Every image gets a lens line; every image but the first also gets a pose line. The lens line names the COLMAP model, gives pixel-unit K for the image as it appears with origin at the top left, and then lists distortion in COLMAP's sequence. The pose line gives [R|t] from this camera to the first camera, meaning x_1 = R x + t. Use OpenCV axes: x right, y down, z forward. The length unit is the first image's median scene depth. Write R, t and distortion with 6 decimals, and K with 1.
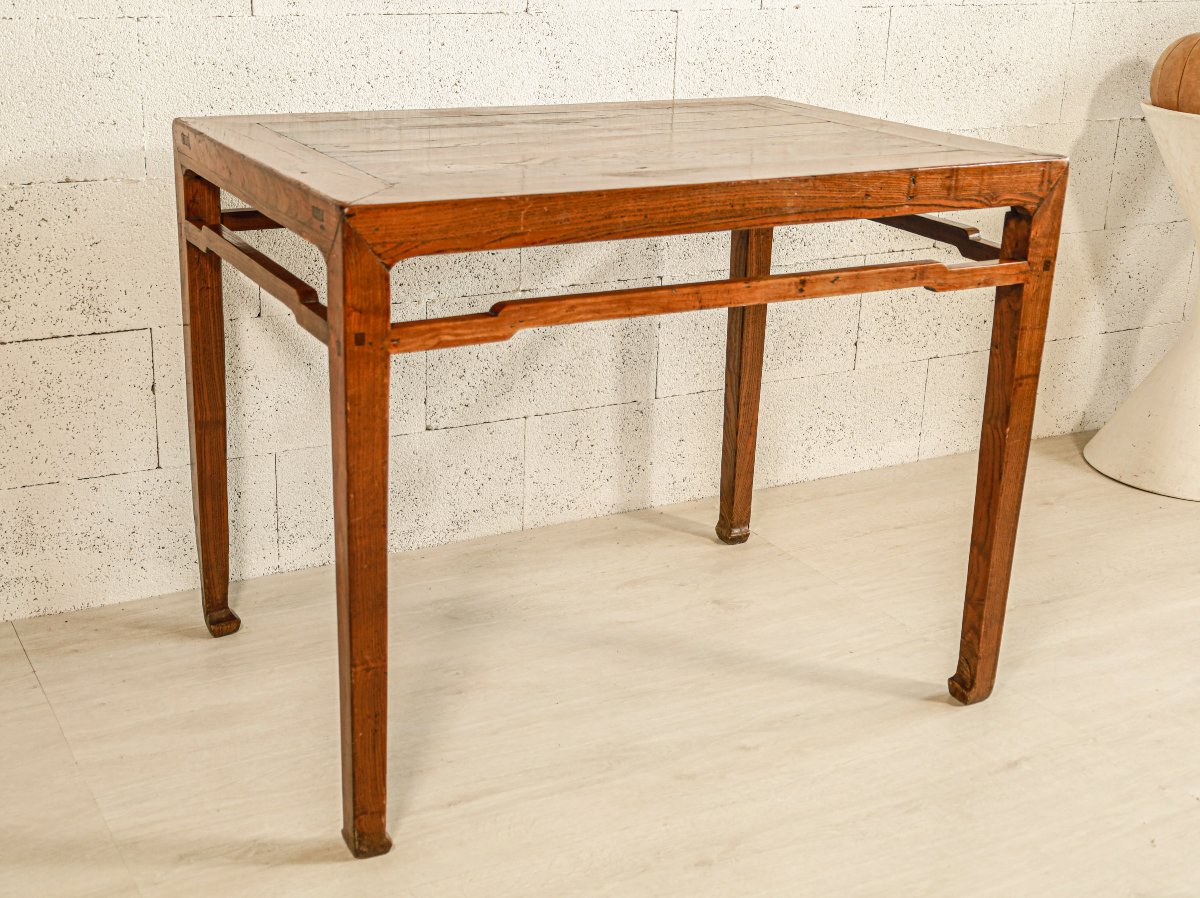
lens RADIAL K [[1601.1, 0, 534.6], [0, 1601.1, 447.3], [0, 0, 1]] dist [0.018318, -0.012827]
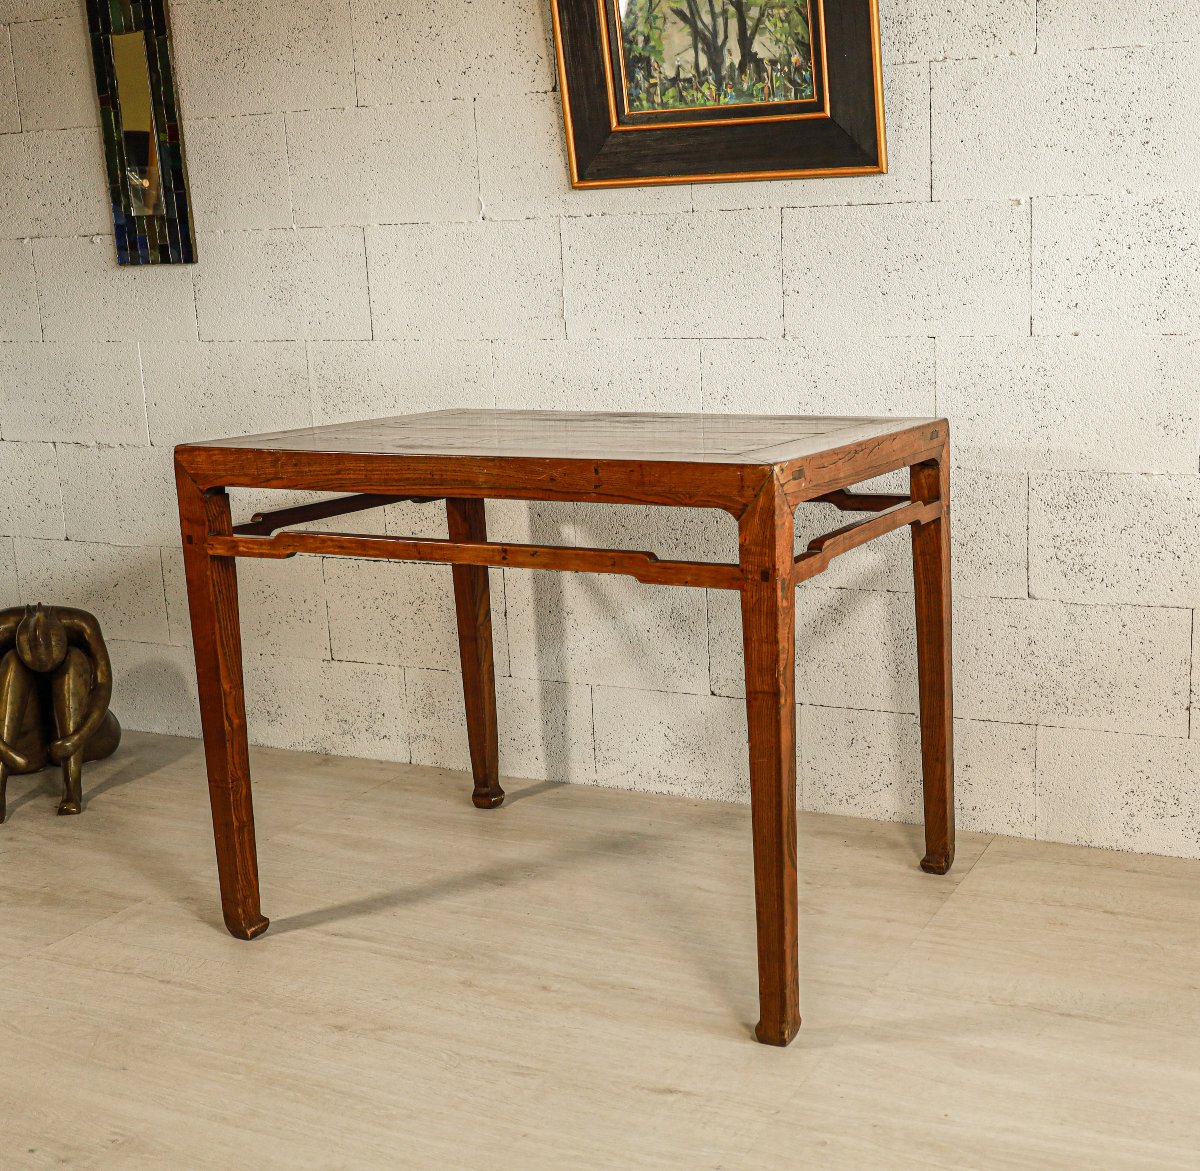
lens RADIAL K [[1531.4, 0, 827.6], [0, 1531.4, 588.8], [0, 0, 1]] dist [0.009608, 0.012511]
pose [[0.640607, 0.114938, -0.759218, 0.958437], [-0.219412, 0.974910, -0.037543, -0.073045], [0.735854, 0.190631, 0.649753, 0.400076]]
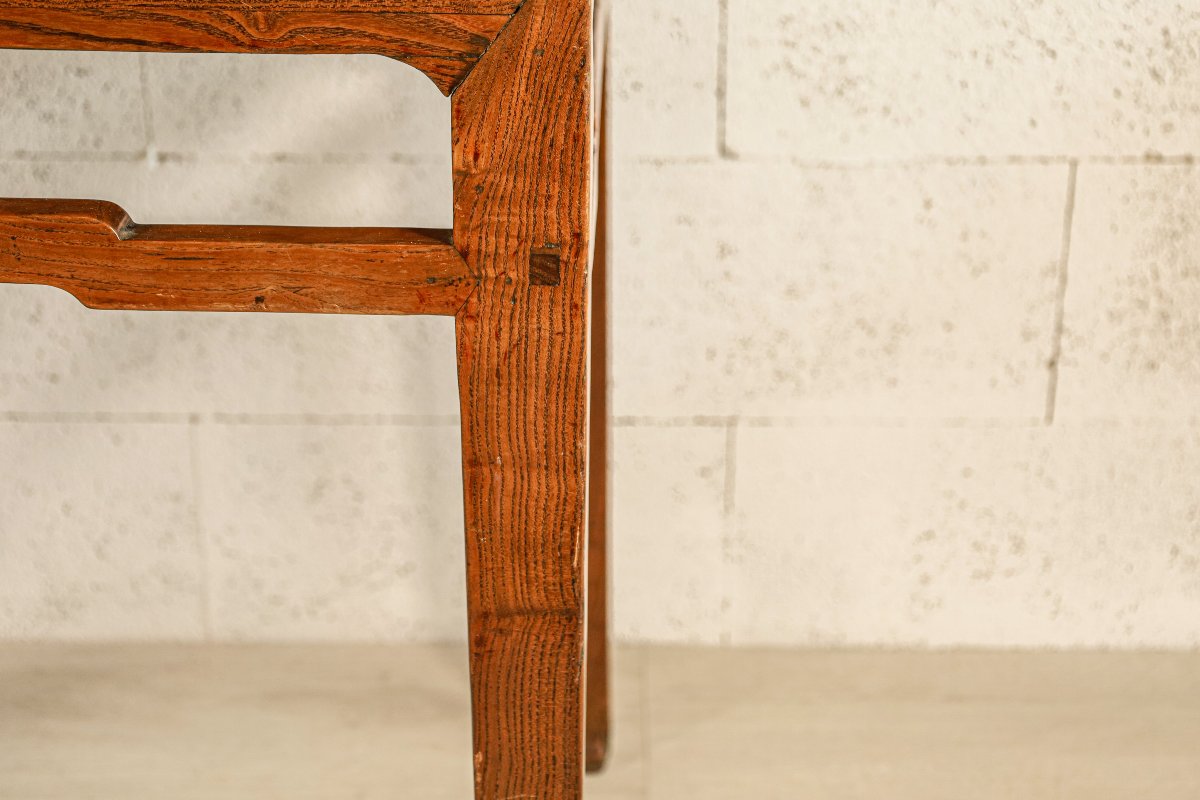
lens RADIAL K [[2068.4, 0, 600.0], [0, 2068.4, 400.0], [0, 0, 1]] dist [0.053683, 0.009633]
pose [[0.882298, 0.160337, -0.442541, 0.463860], [-0.140254, 0.987039, 0.077988, -0.110706], [0.449309, -0.006741, 0.893351, 0.608391]]
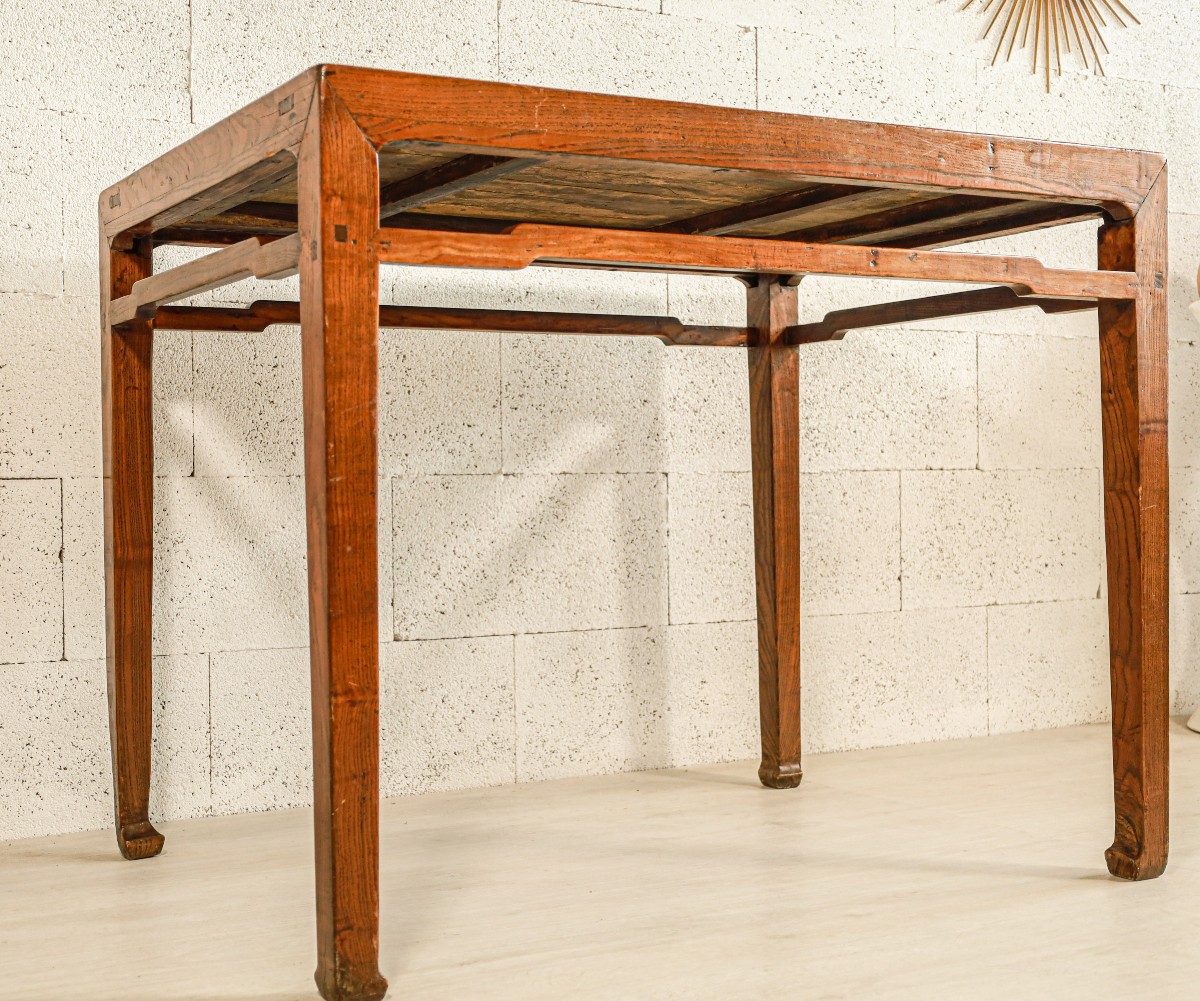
lens RADIAL K [[1744.6, 0, 461.0], [0, 1744.6, 500.6], [0, 0, 1]] dist [0.007800, 0.070707]
pose [[0.999269, -0.037228, 0.008671, -0.046405], [0.038025, 0.944957, -0.324979, 0.249879], [0.003904, 0.325071, 0.945682, 0.171518]]
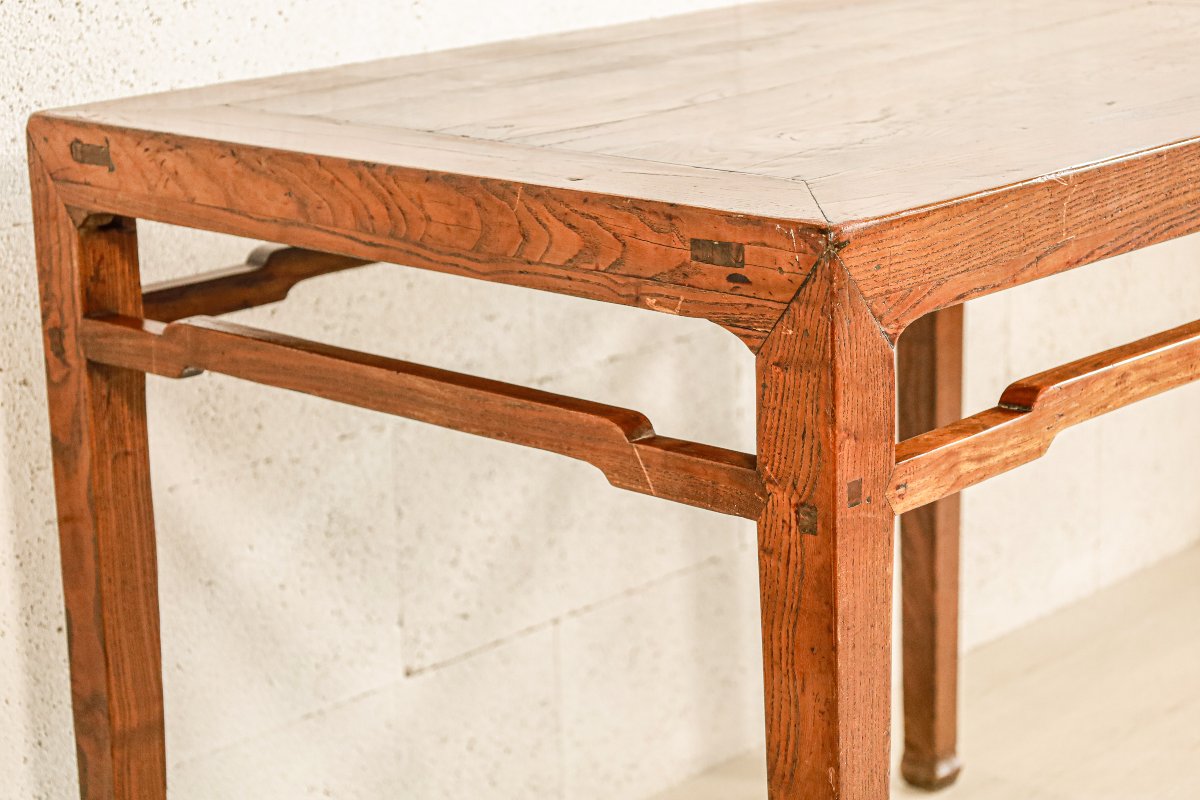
lens RADIAL K [[2774.5, 0, 624.3], [0, 2774.5, 402.3], [0, 0, 1]] dist [0.023214, 0.183701]
pose [[0.934991, -0.136600, 0.327311, -0.331788], [0.162745, 0.985204, -0.053727, -0.045106], [-0.315129, 0.103503, 0.943388, 0.163417]]
